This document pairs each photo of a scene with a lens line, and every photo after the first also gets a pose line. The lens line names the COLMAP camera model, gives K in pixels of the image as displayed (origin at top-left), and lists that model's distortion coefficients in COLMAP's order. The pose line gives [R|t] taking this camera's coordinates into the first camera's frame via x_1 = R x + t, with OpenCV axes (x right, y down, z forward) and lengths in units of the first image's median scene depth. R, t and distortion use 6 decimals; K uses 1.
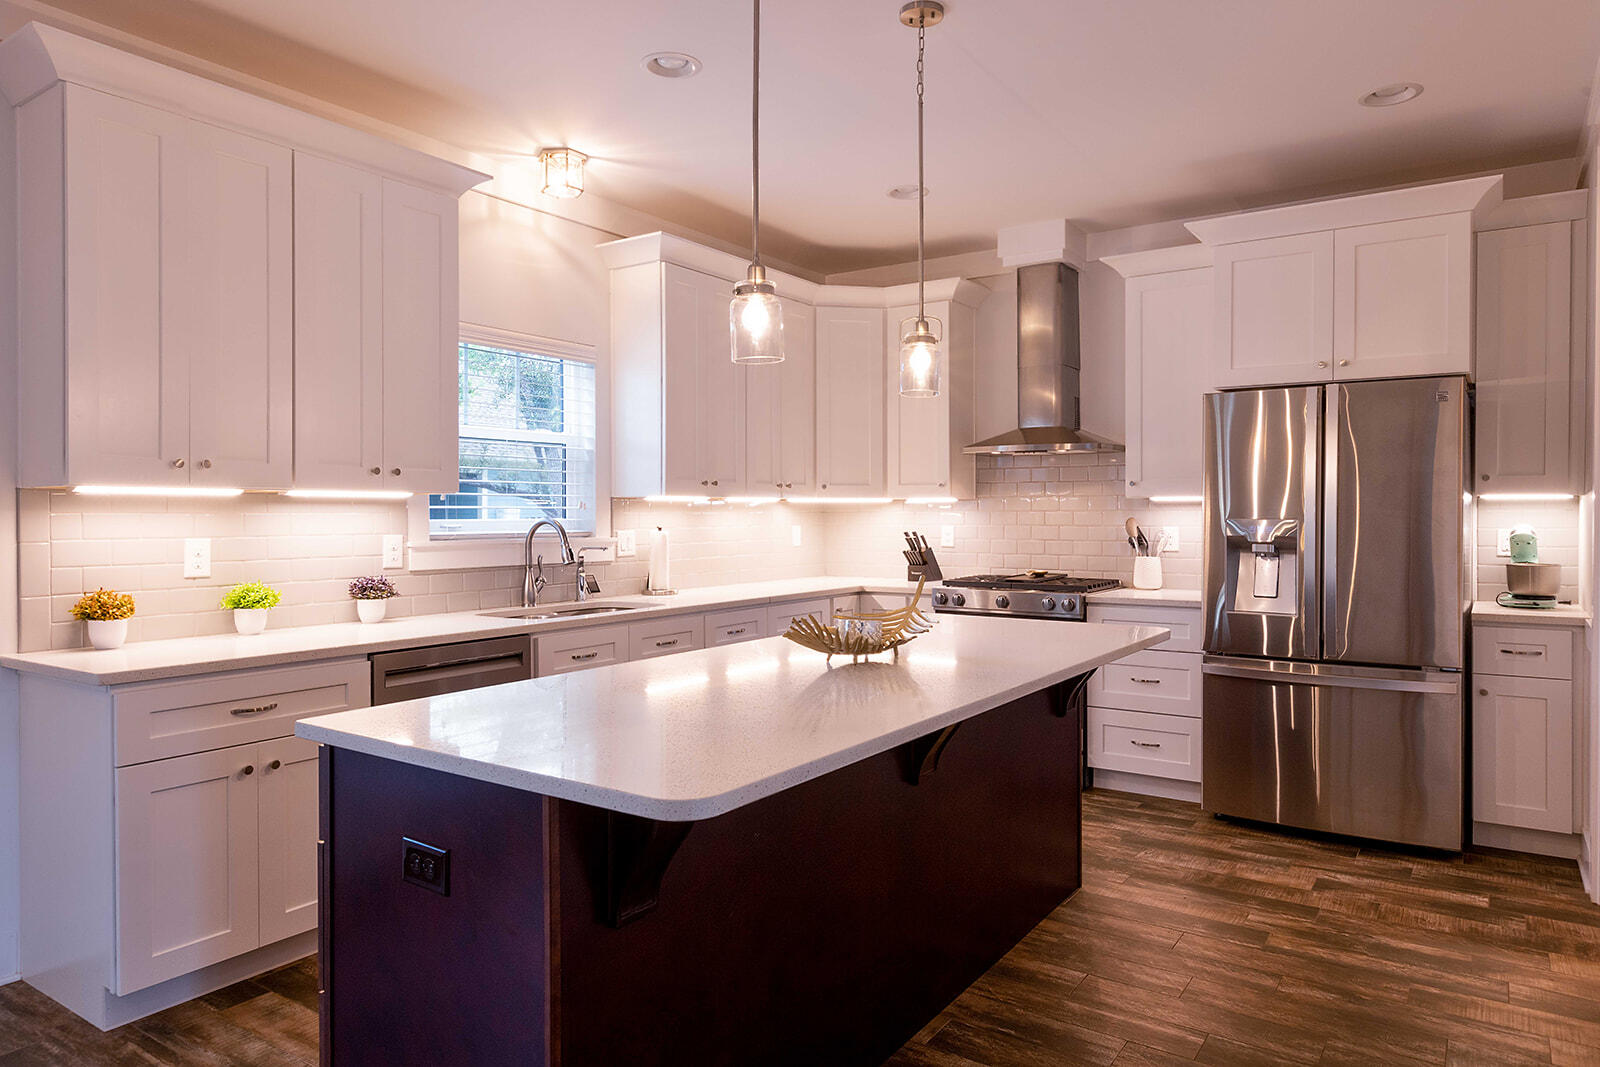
lens RADIAL K [[1011.4, 0, 807.2], [0, 1011.4, 515.9], [0, 0, 1]] dist [-0.005184, -0.000130]
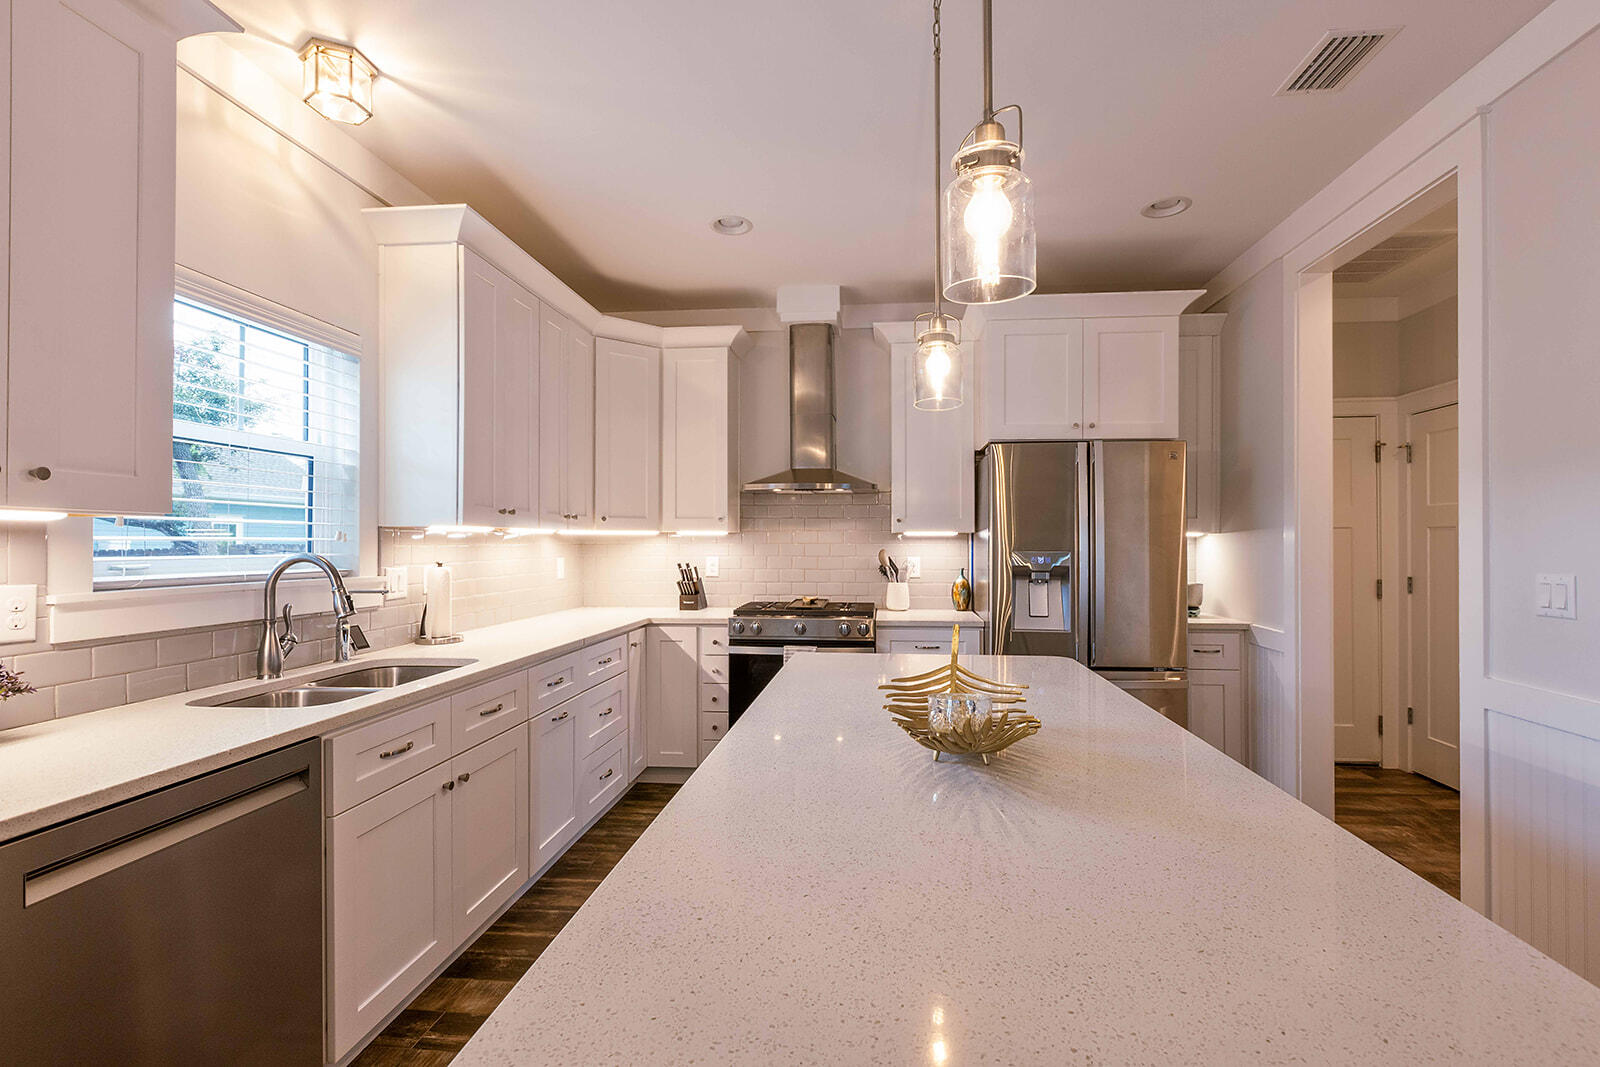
lens RADIAL K [[716.7, 0, 811.0], [0, 716.7, 534.9], [0, 0, 1]] dist [0.000538, 0.000336]
pose [[0.879292, 0.006888, 0.476233, -0.179659], [0.000448, 0.999883, -0.015289, -0.003020], [-0.476282, 0.013657, 0.879186, 0.368648]]
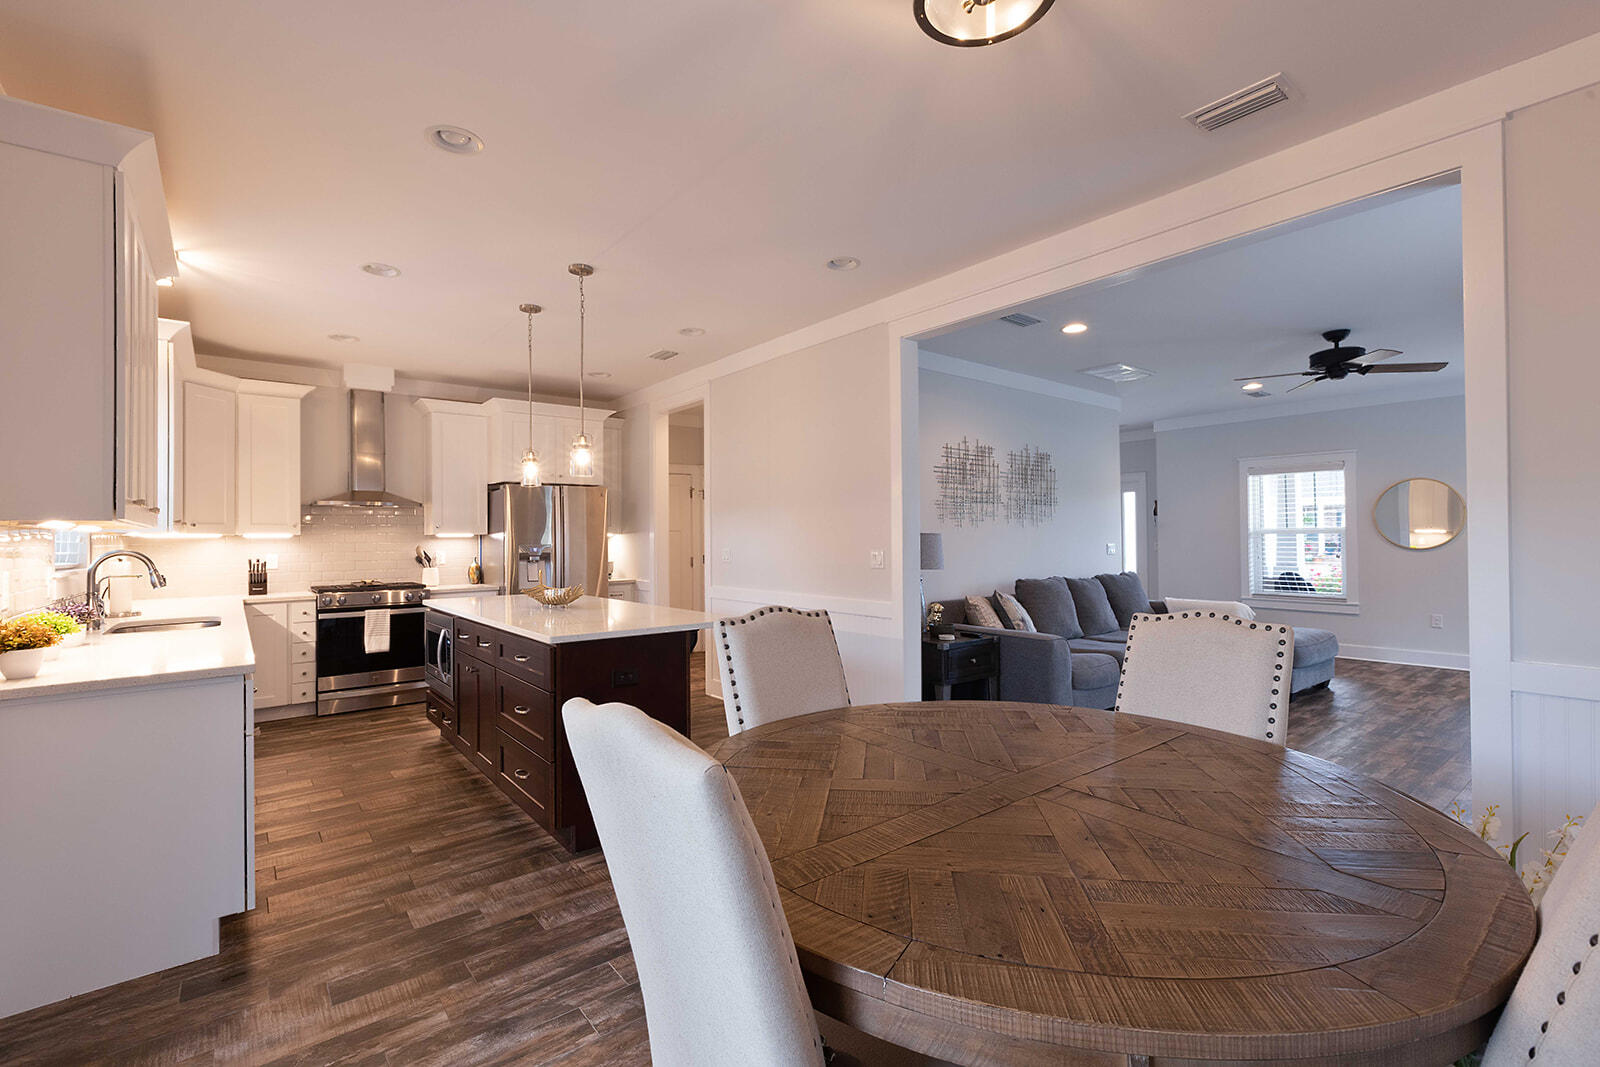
lens RADIAL K [[716.7, 0, 811.0], [0, 716.7, 534.9], [0, 0, 1]] dist [0.000538, 0.000336]
pose [[0.276491, 0.003485, 0.961010, -0.818086], [0.015929, 0.999839, -0.008208, 0.004052], [-0.960885, 0.017578, 0.276391, 0.008377]]
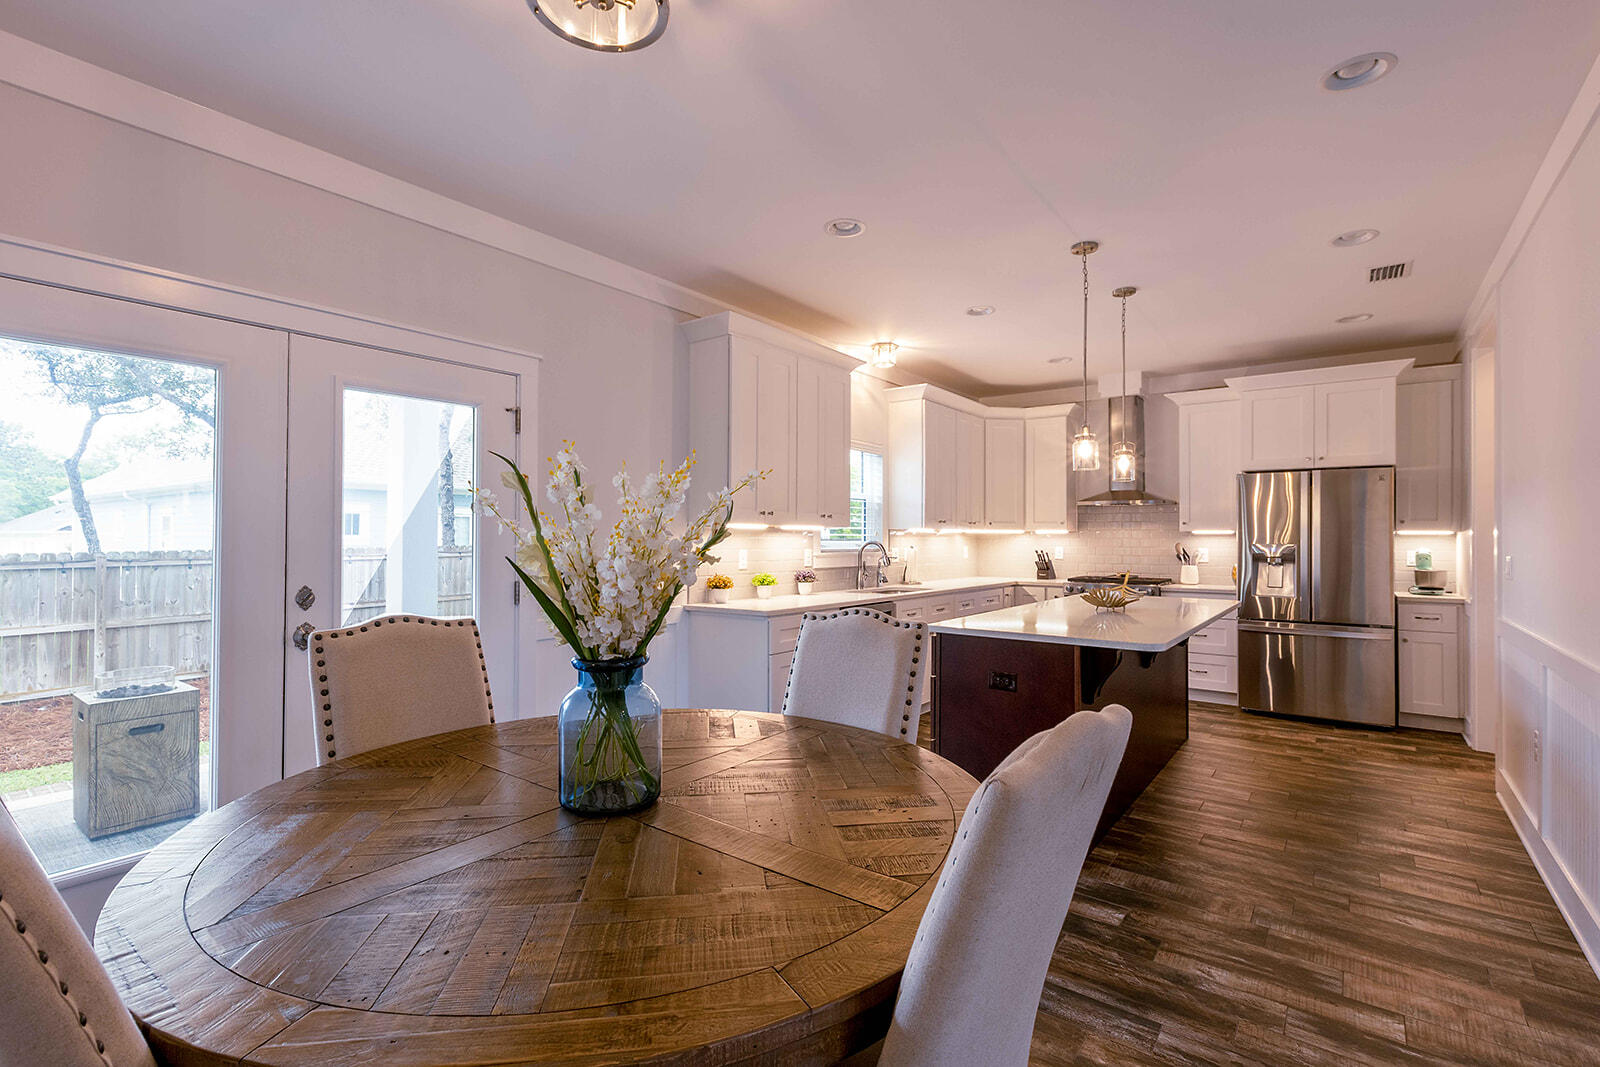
lens RADIAL K [[730.6, 0, 801.2], [0, 730.6, 525.7], [0, 0, 1]] dist [0.000775, 0.000396]
pose [[0.998980, 0.005779, -0.044779, -0.321059], [-0.006683, 0.999776, -0.020073, 0.002139], [0.044653, 0.020352, 0.998795, -0.329823]]
